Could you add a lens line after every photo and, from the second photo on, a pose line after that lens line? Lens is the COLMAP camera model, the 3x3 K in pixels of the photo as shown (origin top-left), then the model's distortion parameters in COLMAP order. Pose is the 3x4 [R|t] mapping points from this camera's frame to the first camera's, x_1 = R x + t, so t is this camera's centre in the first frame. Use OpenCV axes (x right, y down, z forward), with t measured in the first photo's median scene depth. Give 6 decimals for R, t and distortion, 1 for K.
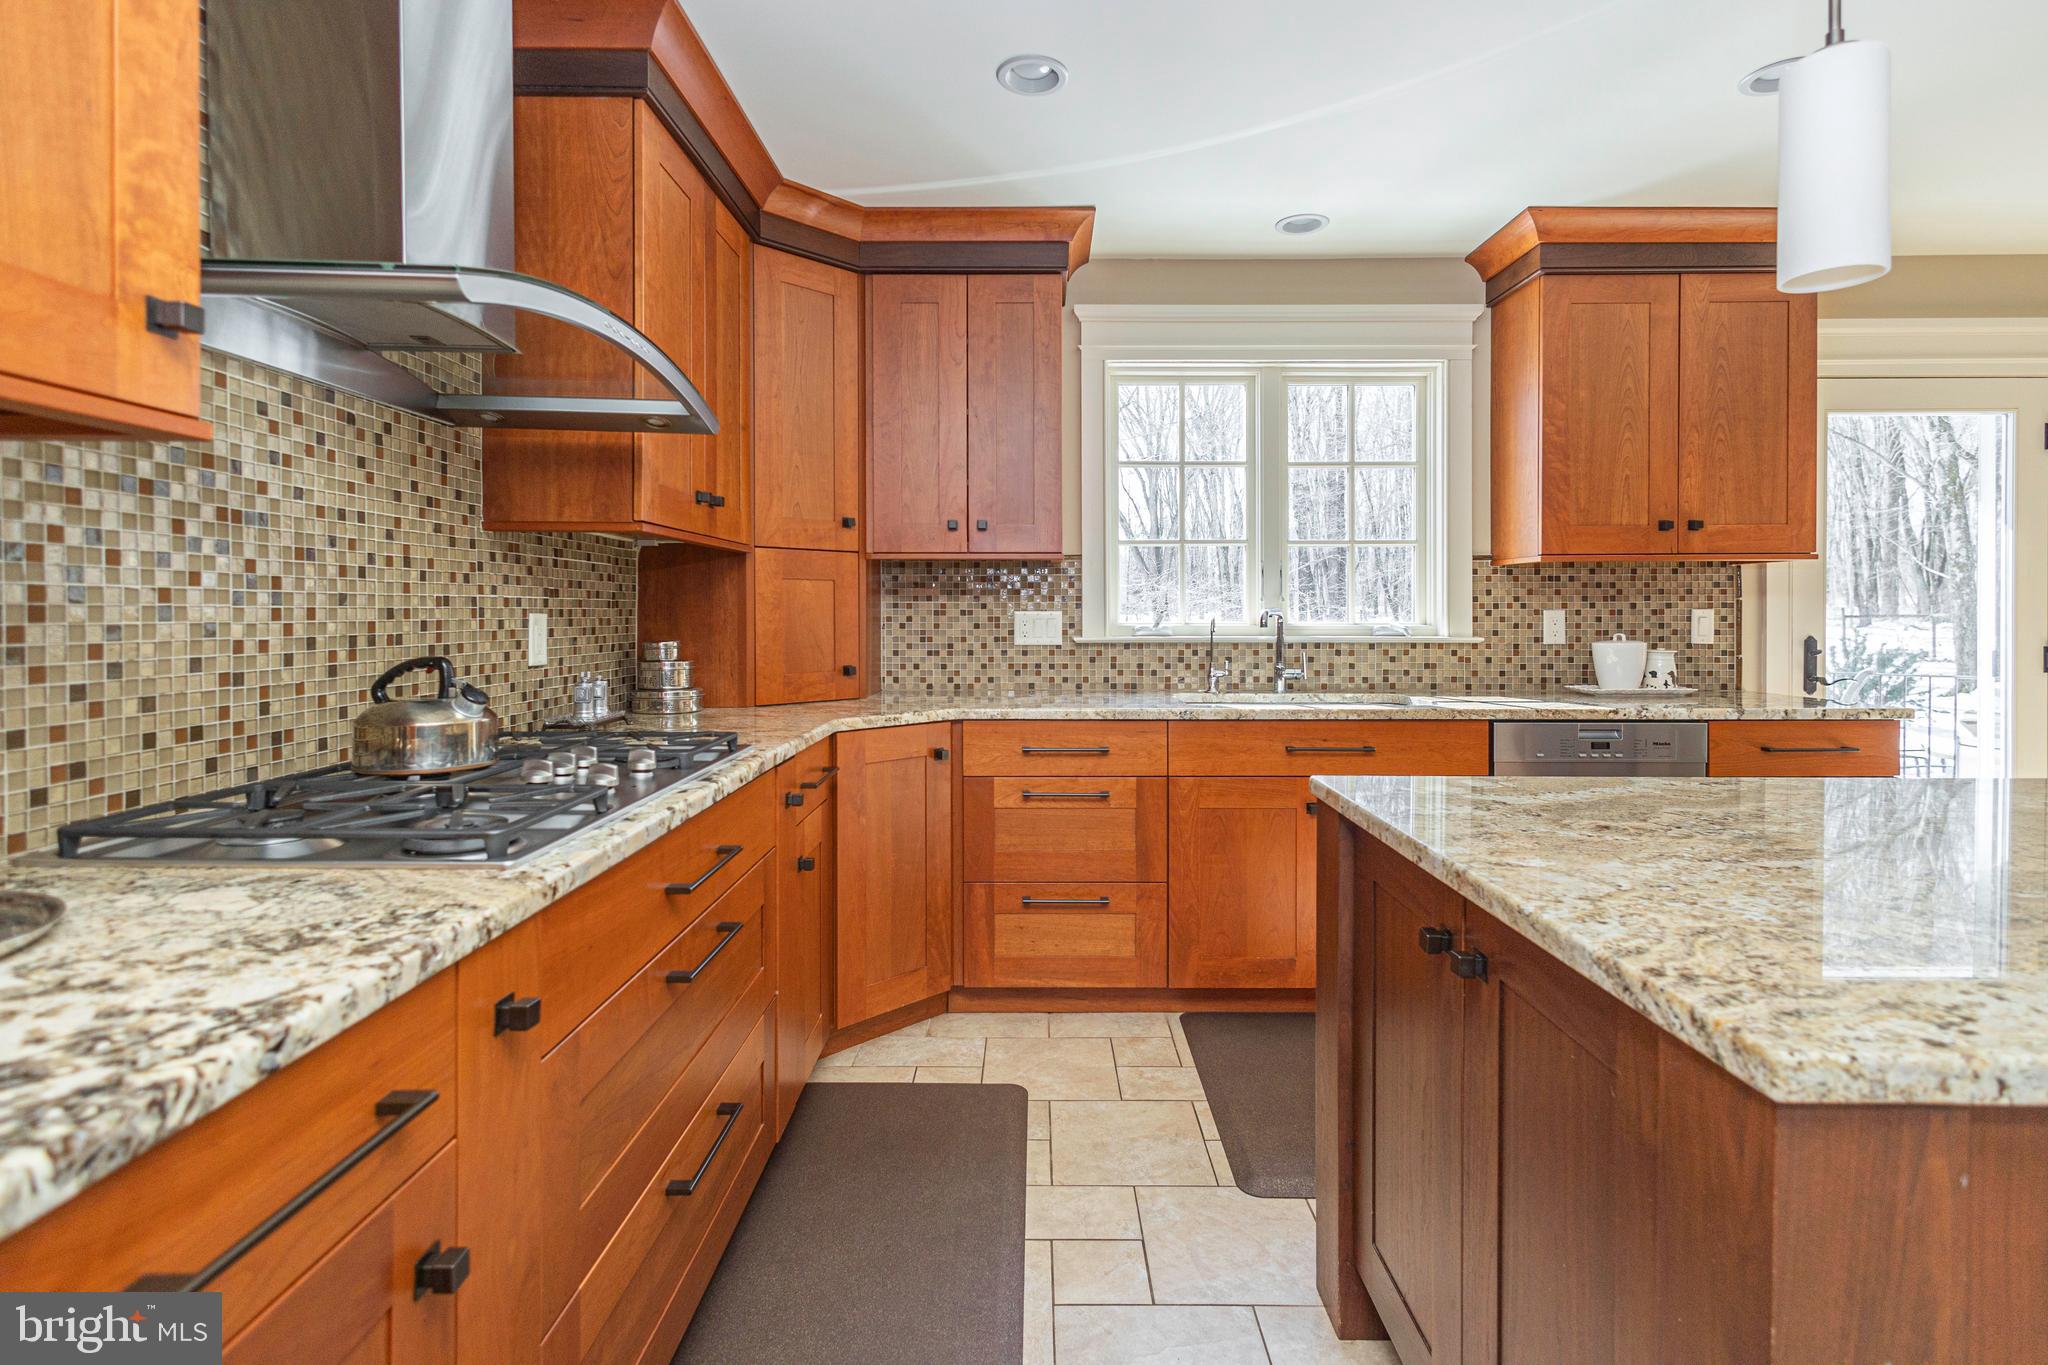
lens RADIAL K [[954.0, 0, 1027.9], [0, 954.0, 622.5], [0, 0, 1]] dist [0.014407, -0.005018]
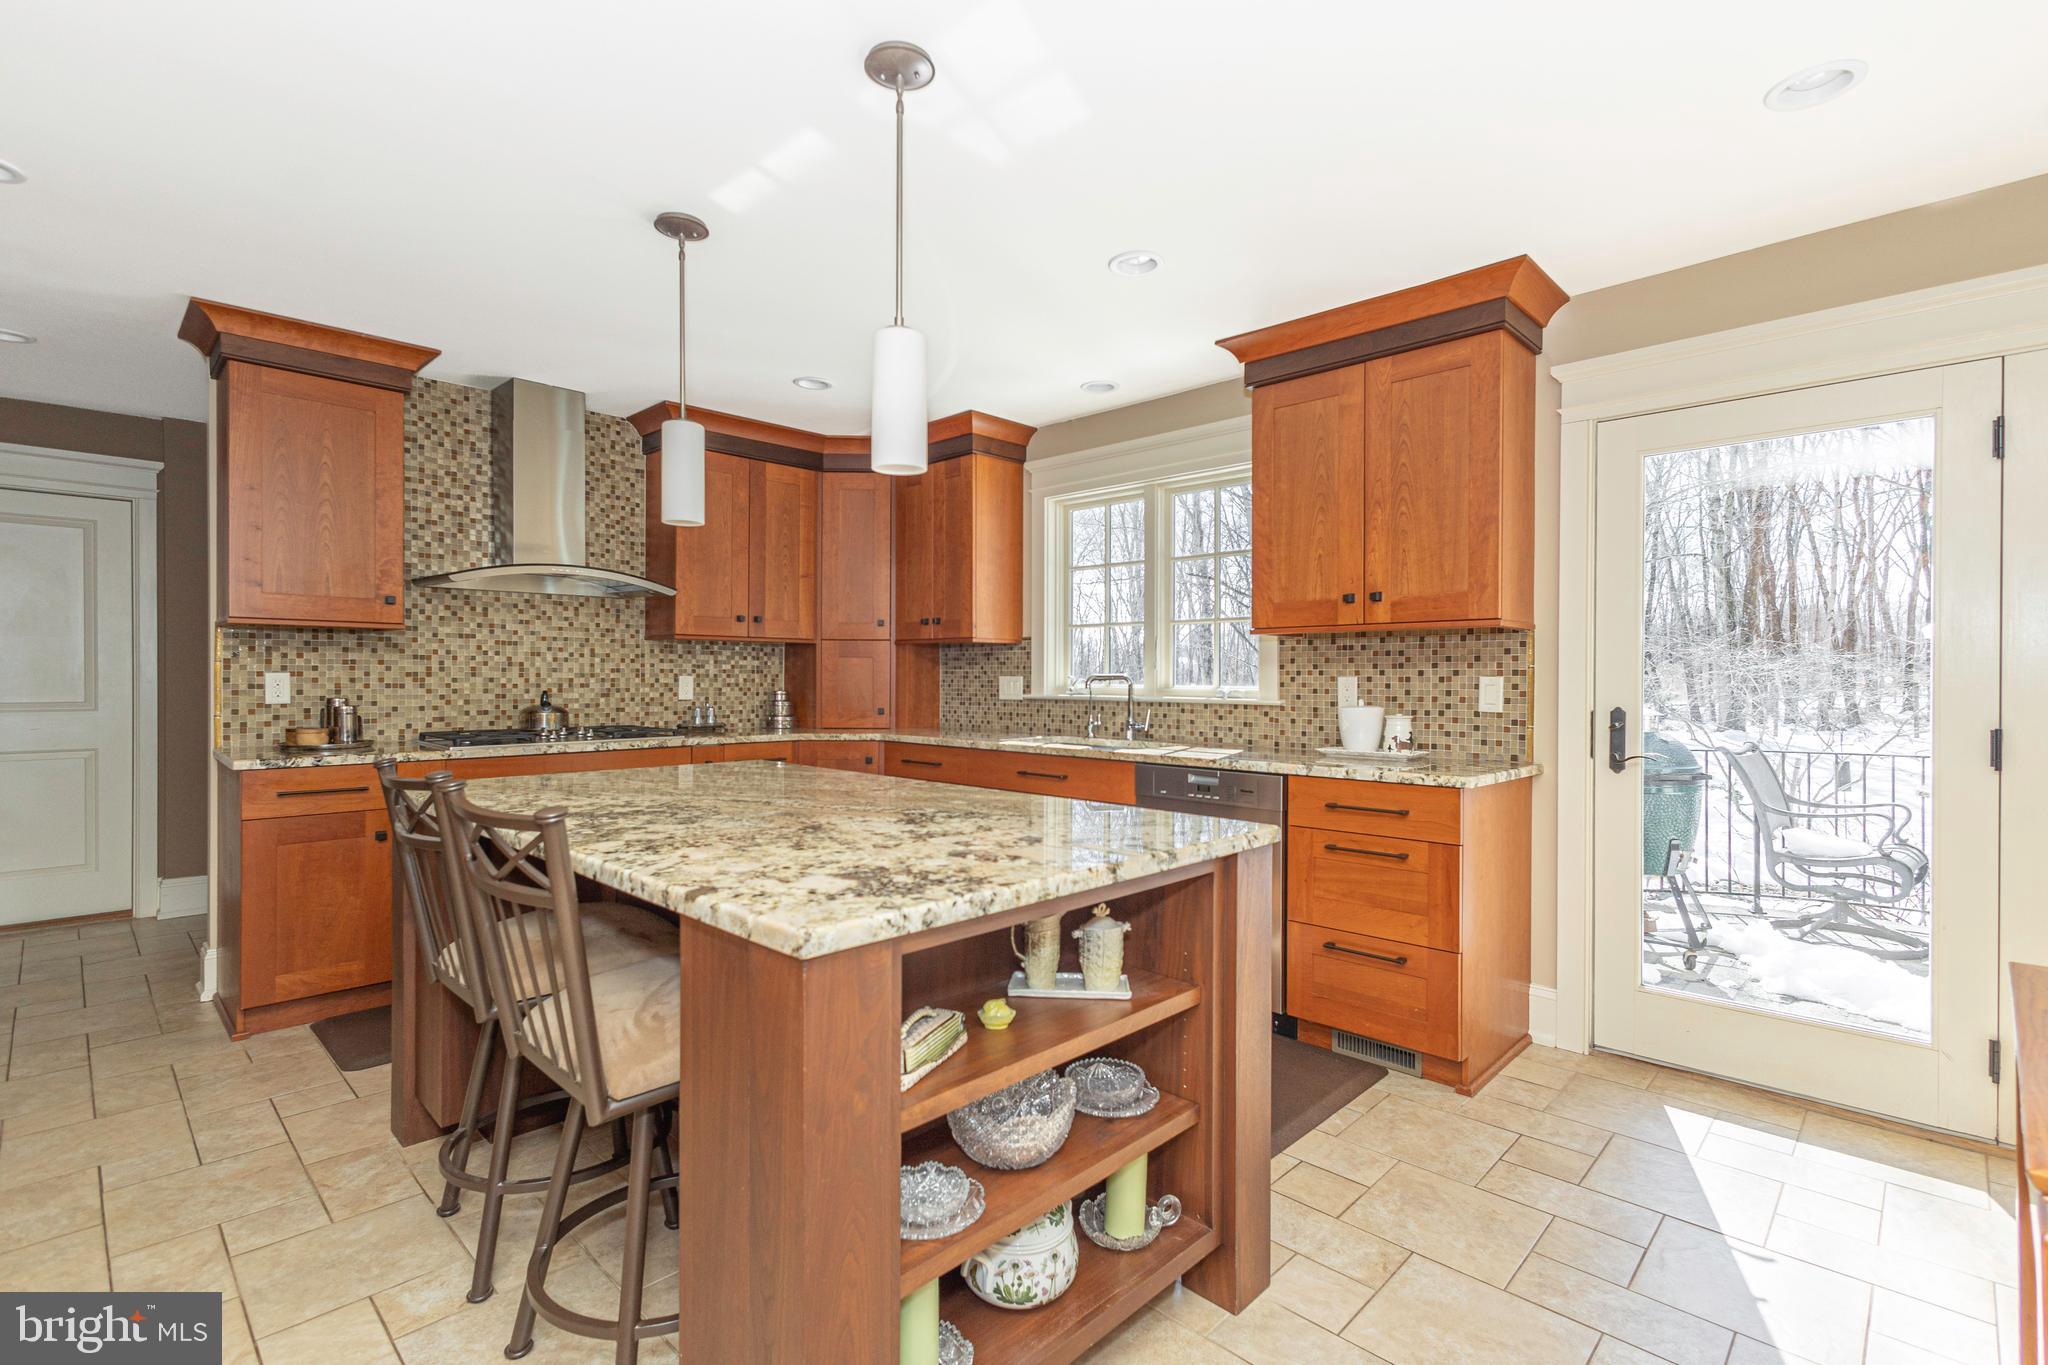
lens RADIAL K [[954.0, 0, 1026.3], [0, 954.0, 676.3], [0, 0, 1]] dist [0.014407, -0.005018]
pose [[0.722625, 0.003902, -0.691229, 1.091598], [-0.012506, 0.999894, -0.007430, -0.001193], [0.691127, 0.014013, 0.722597, -0.023284]]
